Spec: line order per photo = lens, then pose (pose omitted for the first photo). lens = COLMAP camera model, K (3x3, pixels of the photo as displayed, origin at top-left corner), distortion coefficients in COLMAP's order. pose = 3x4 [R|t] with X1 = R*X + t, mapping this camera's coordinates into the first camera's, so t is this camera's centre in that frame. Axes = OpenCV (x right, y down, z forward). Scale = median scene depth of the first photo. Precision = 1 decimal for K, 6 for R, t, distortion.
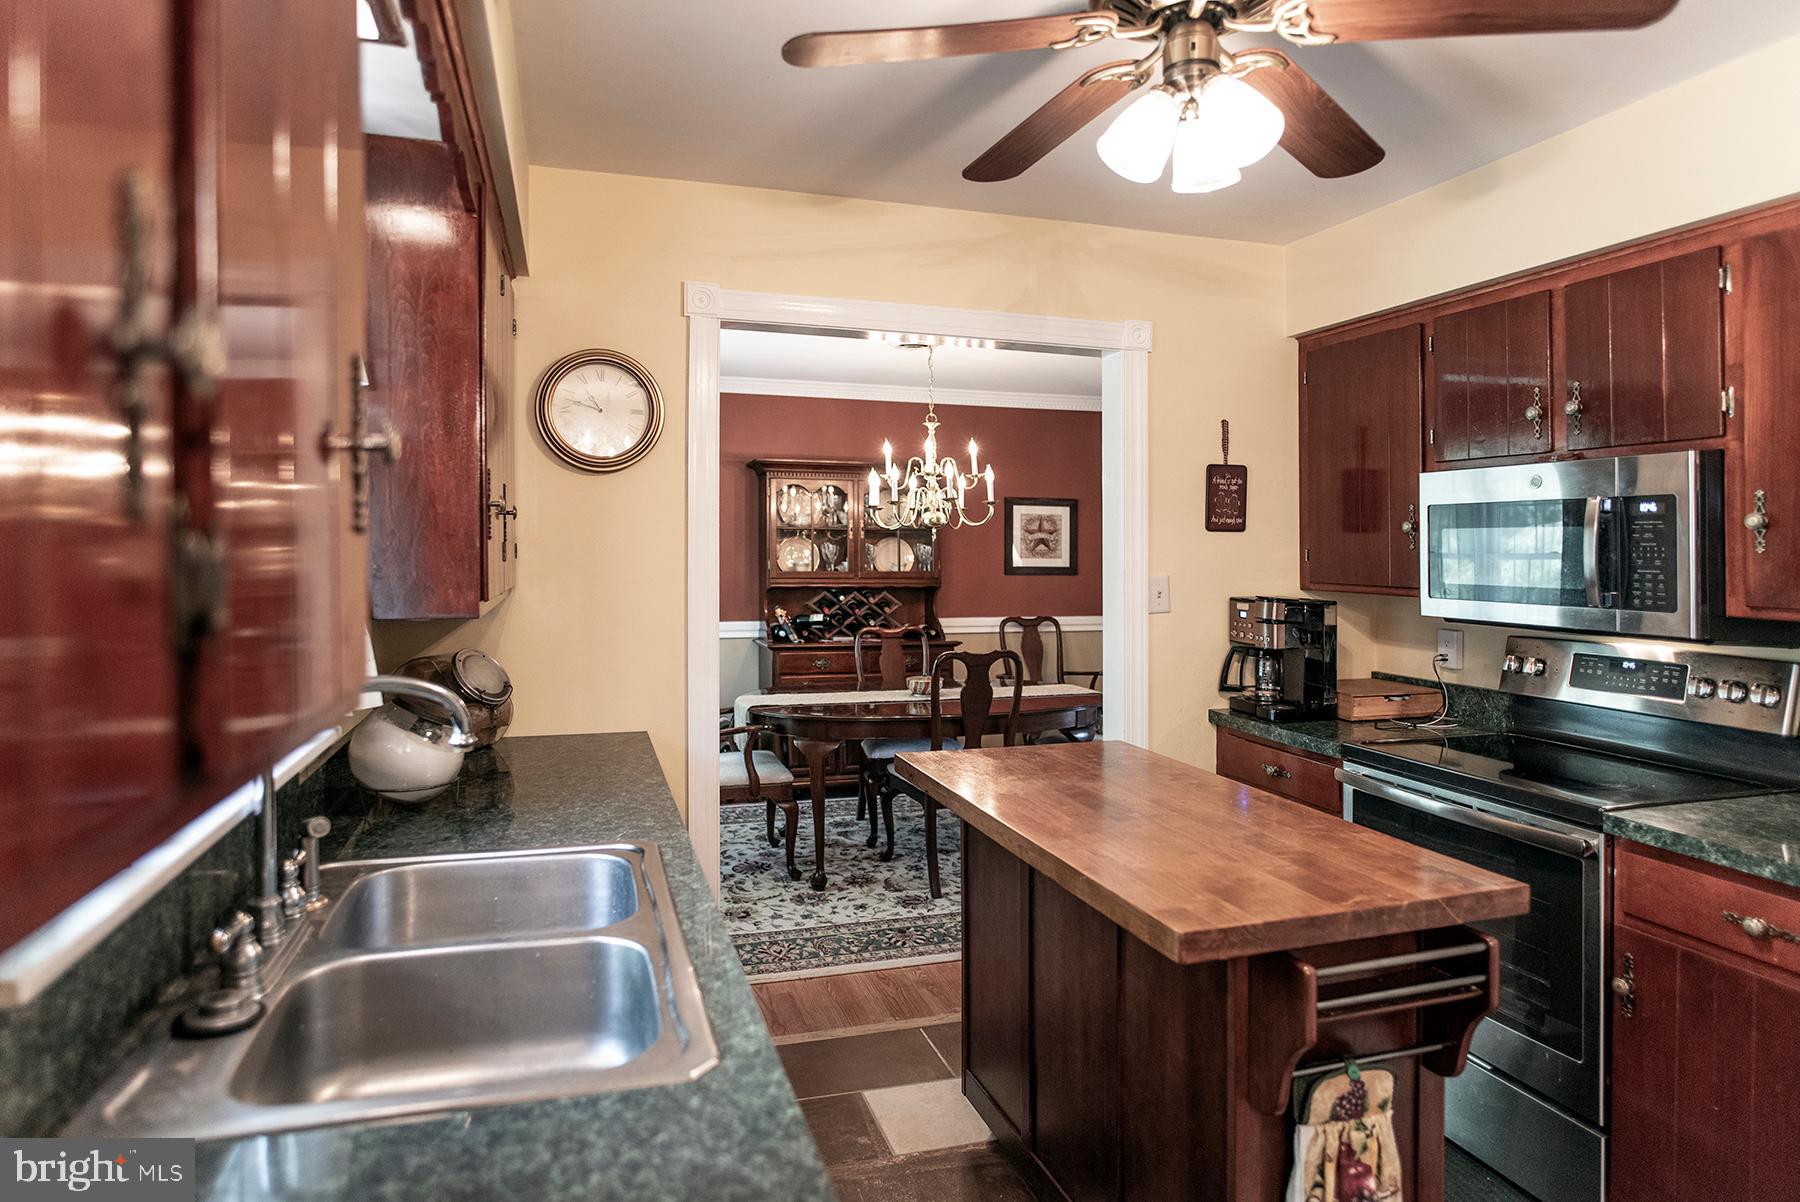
lens RADIAL K [[1064.2, 0, 904.2], [0, 1064.2, 531.3], [0, 0, 1]] dist [-0.005222, -0.000380]
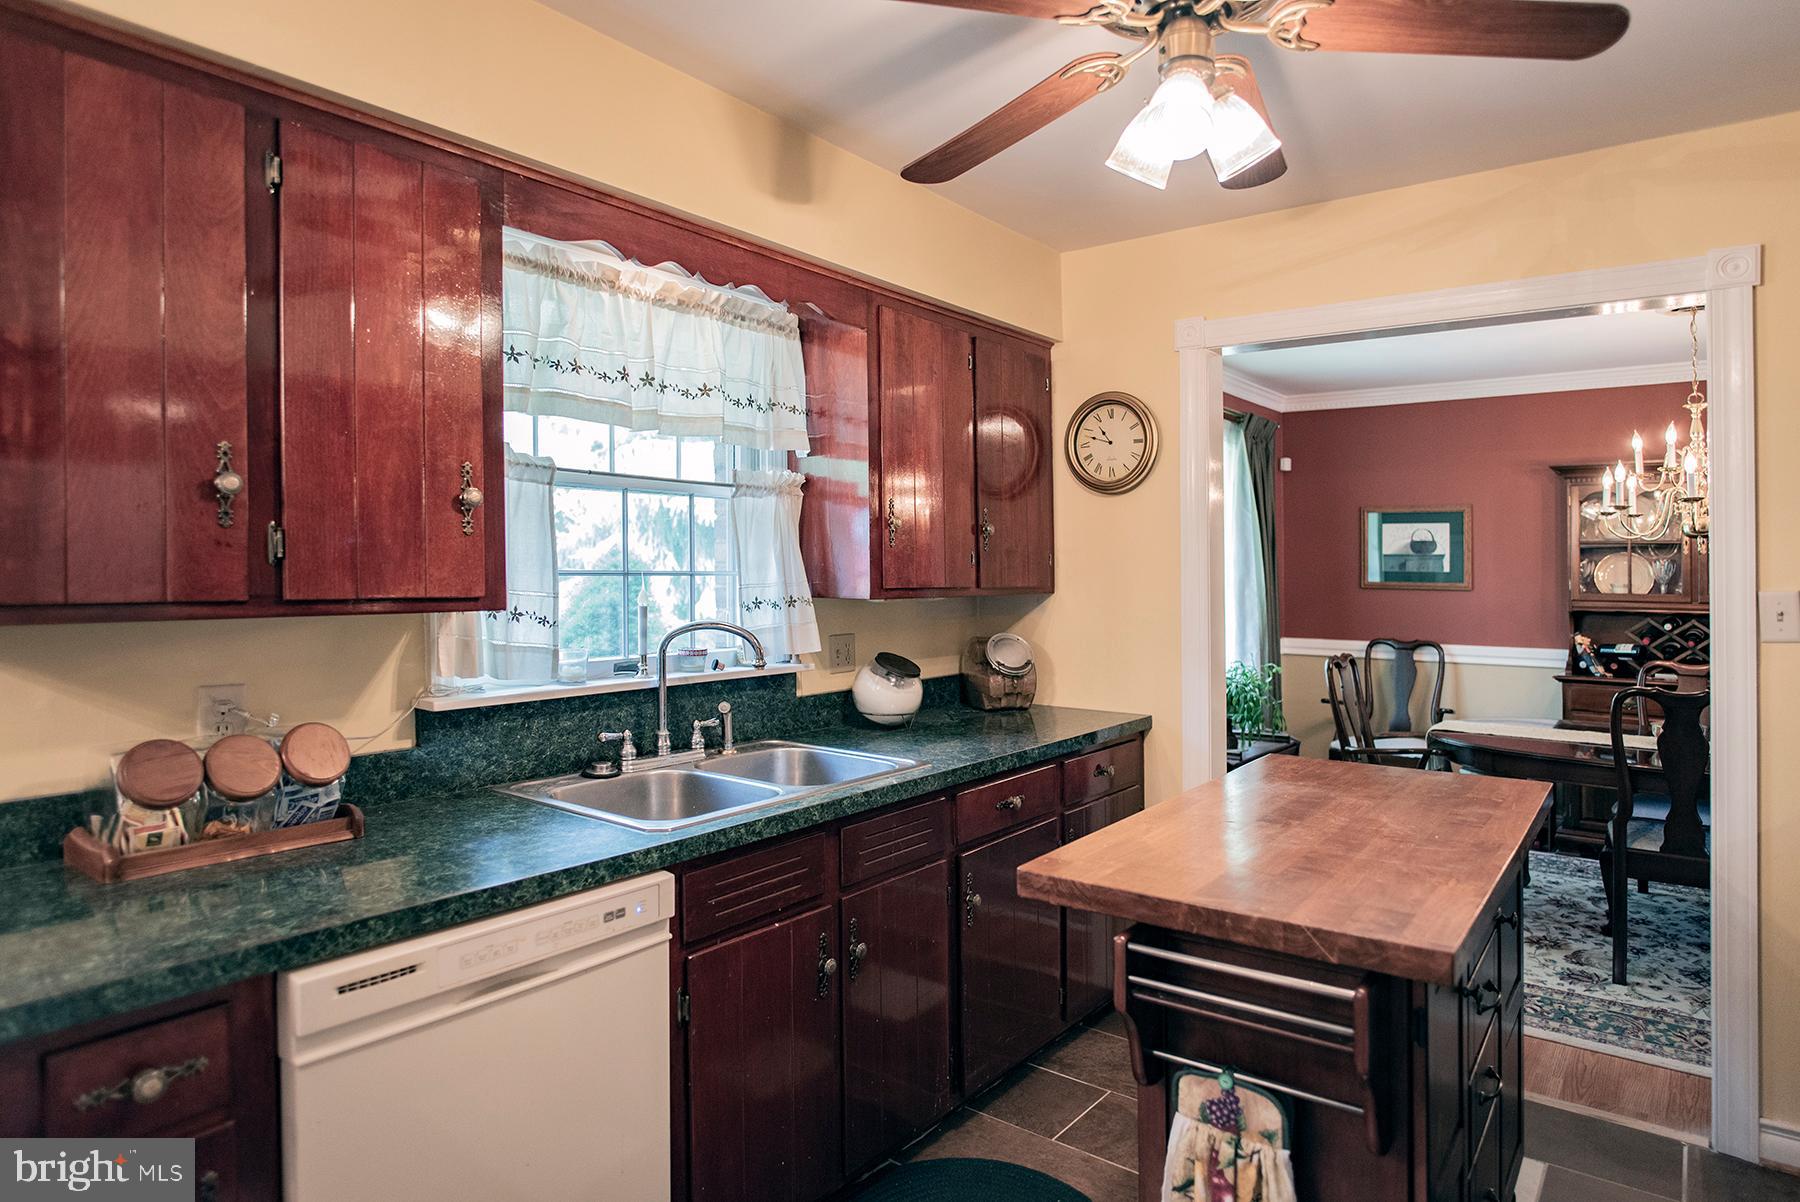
lens RADIAL K [[1057.3, 0, 903.1], [0, 1057.3, 567.0], [0, 0, 1]] dist [-0.017526, 0.000345]
pose [[0.573115, -0.002368, -0.819471, 0.390207], [0.007171, 0.999972, 0.002126, 0.016101], [0.819443, -0.007095, 0.573116, 0.084758]]
